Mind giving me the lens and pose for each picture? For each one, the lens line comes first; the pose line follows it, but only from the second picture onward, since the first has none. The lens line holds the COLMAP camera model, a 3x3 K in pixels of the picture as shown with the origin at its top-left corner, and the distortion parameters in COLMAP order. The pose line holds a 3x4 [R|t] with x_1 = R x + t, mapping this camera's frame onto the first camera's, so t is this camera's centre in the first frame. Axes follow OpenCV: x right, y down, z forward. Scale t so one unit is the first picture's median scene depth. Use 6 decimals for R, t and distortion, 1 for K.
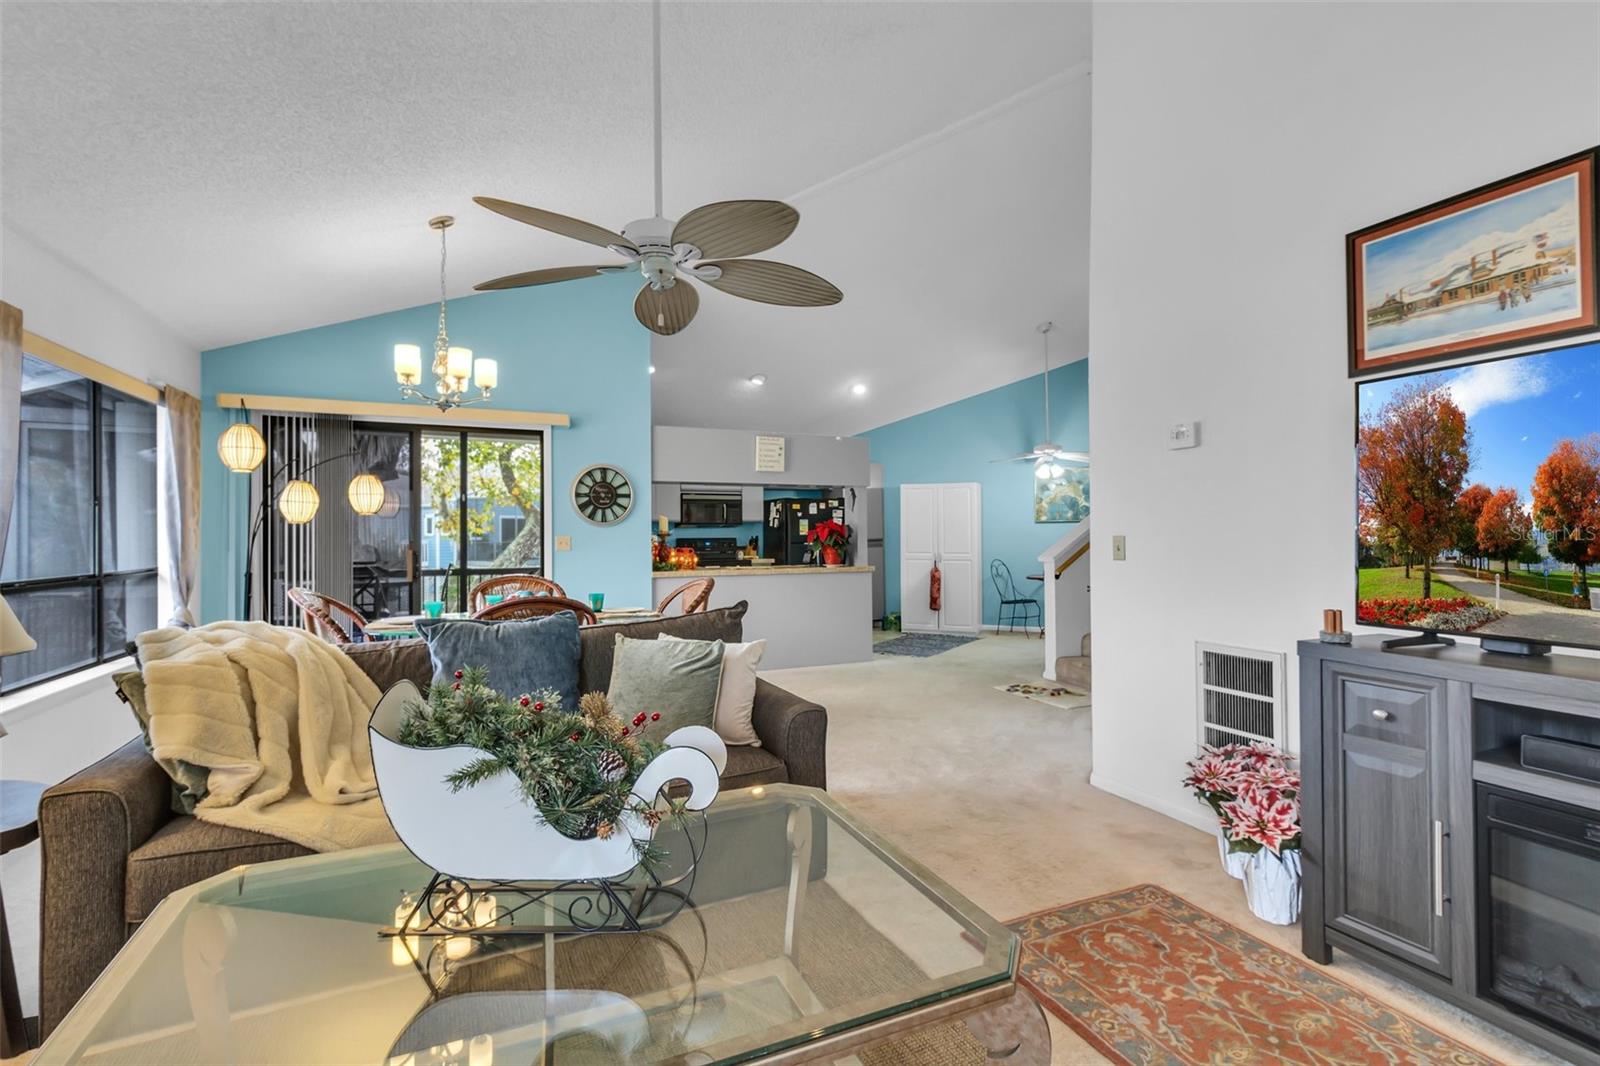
lens RADIAL K [[745.7, 0, 844.1], [0, 745.7, 528.8], [0, 0, 1]] dist [-0.000344, -0.000342]
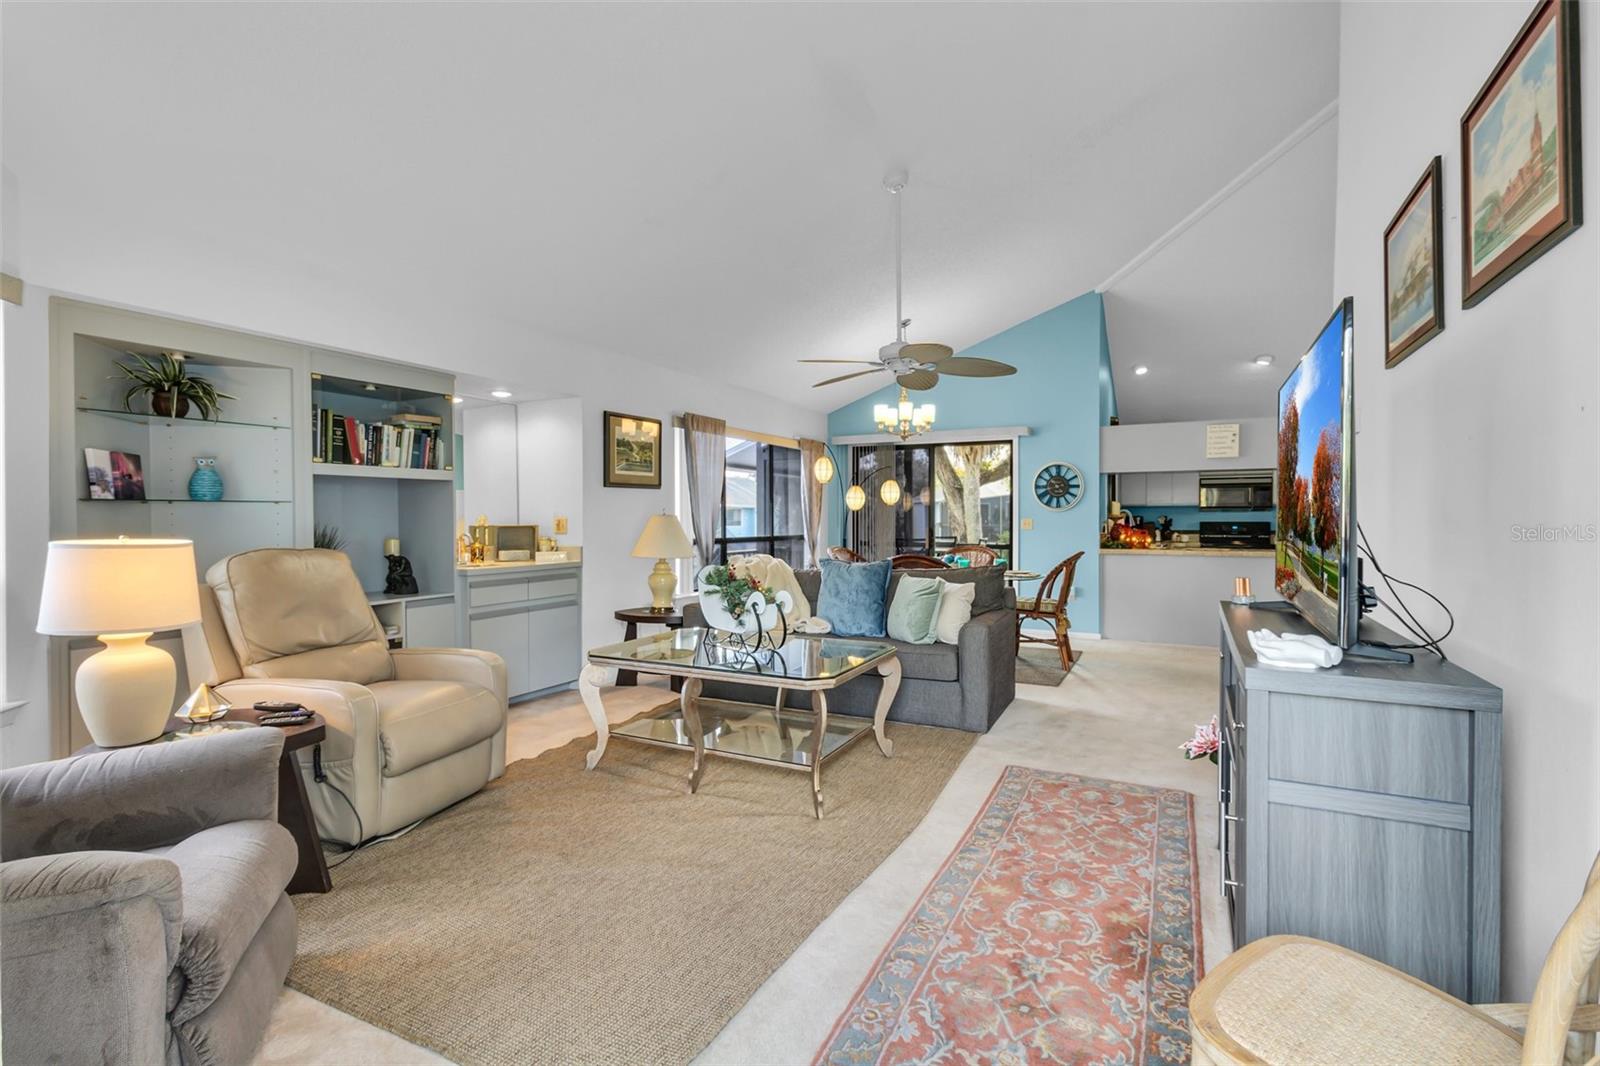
lens RADIAL K [[742.3, 0, 801.4], [0, 742.3, 527.3], [0, 0, 1]] dist [0.011332, 0.000066]
pose [[0.619875, 0.014235, -0.784572, 1.167313], [0.001496, 0.999812, 0.019322, -0.002191], [0.784700, -0.013151, 0.619737, -0.353769]]
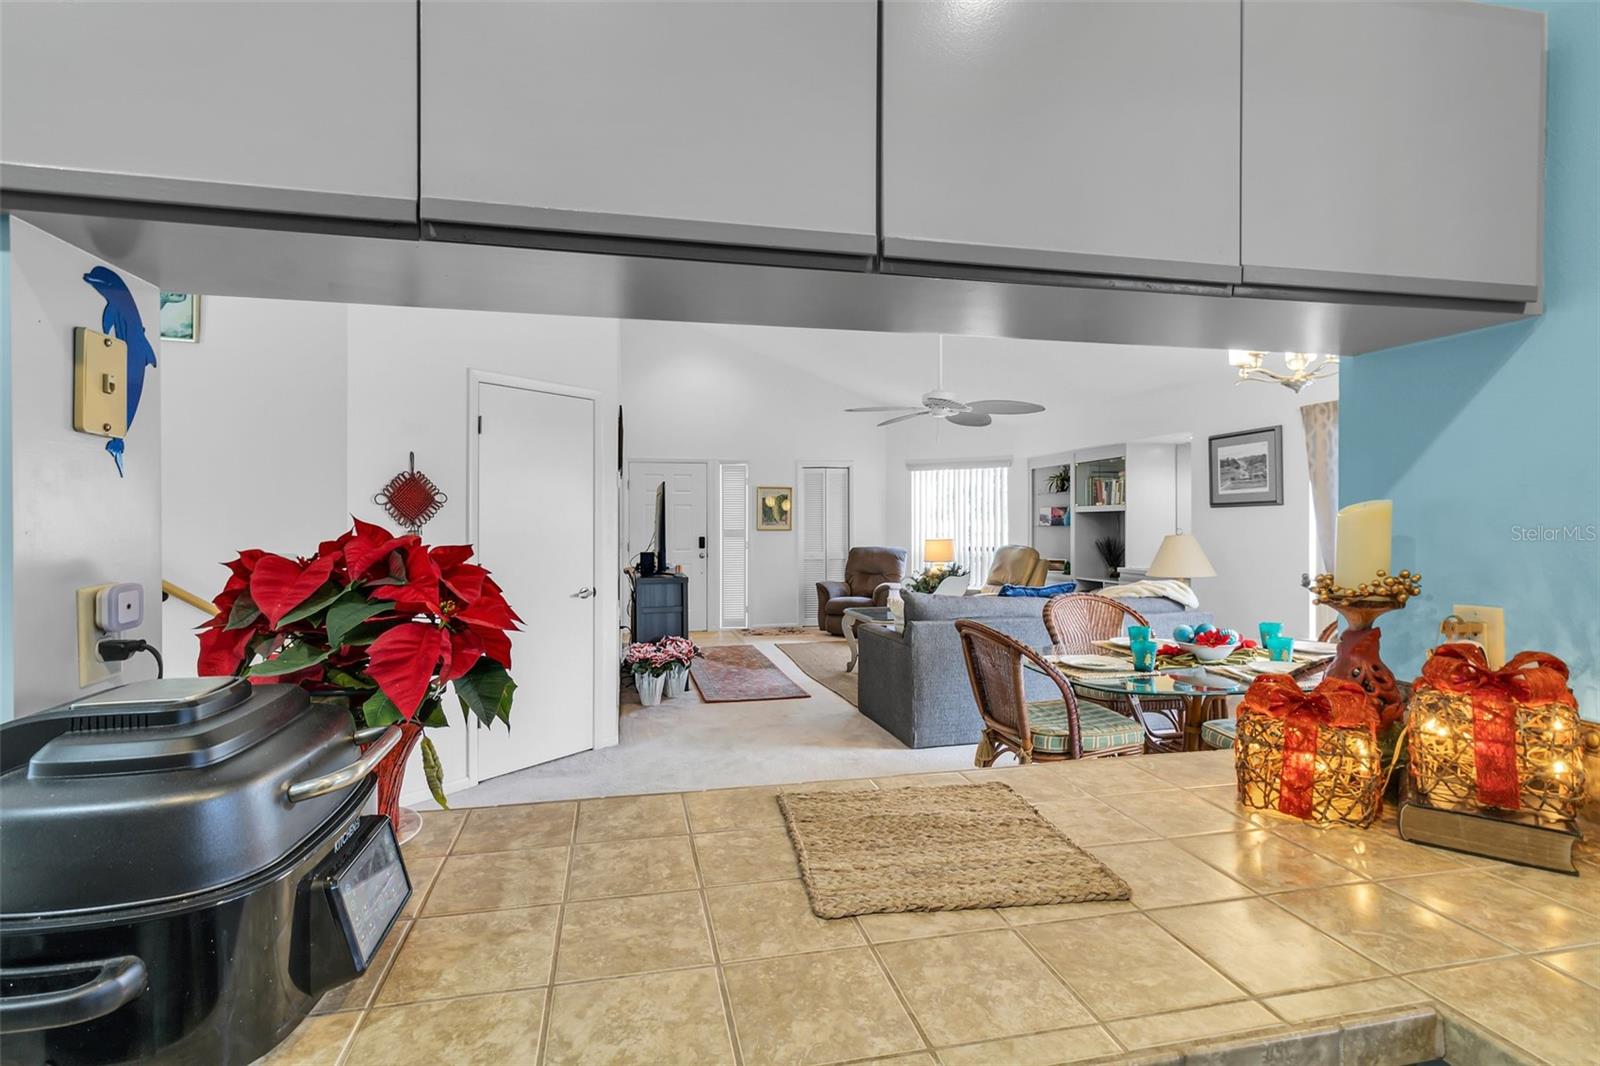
lens RADIAL K [[742.3, 0, 801.4], [0, 742.3, 527.3], [0, 0, 1]] dist [0.011332, 0.000066]
pose [[-0.981831, 0.003309, 0.189727, -0.396569], [0.003539, 0.999993, 0.000872, -0.032429], [-0.189722, 0.001527, -0.981837, 3.836344]]
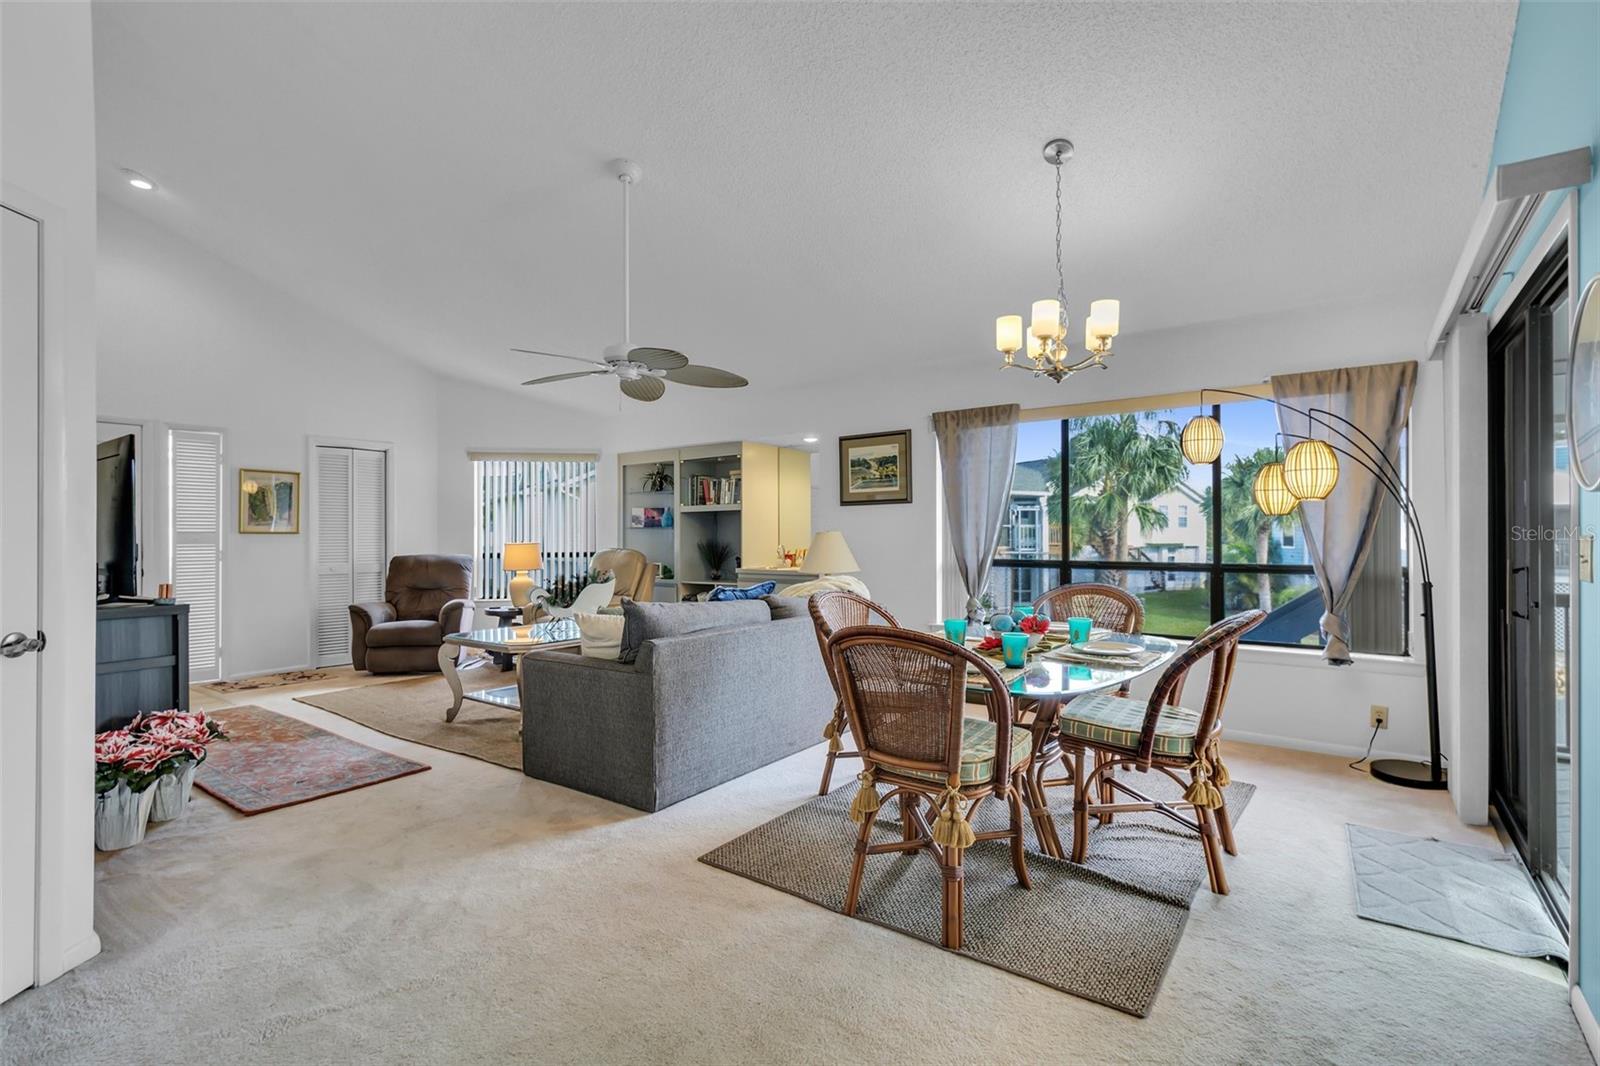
lens RADIAL K [[742.3, 0, 801.4], [0, 742.3, 527.3], [0, 0, 1]] dist [0.011332, 0.000066]
pose [[-0.878585, 0.001862, -0.477582, 0.145528], [0.008936, 0.999881, -0.012541, 0.021260], [0.477502, -0.015286, -0.878498, 3.253832]]
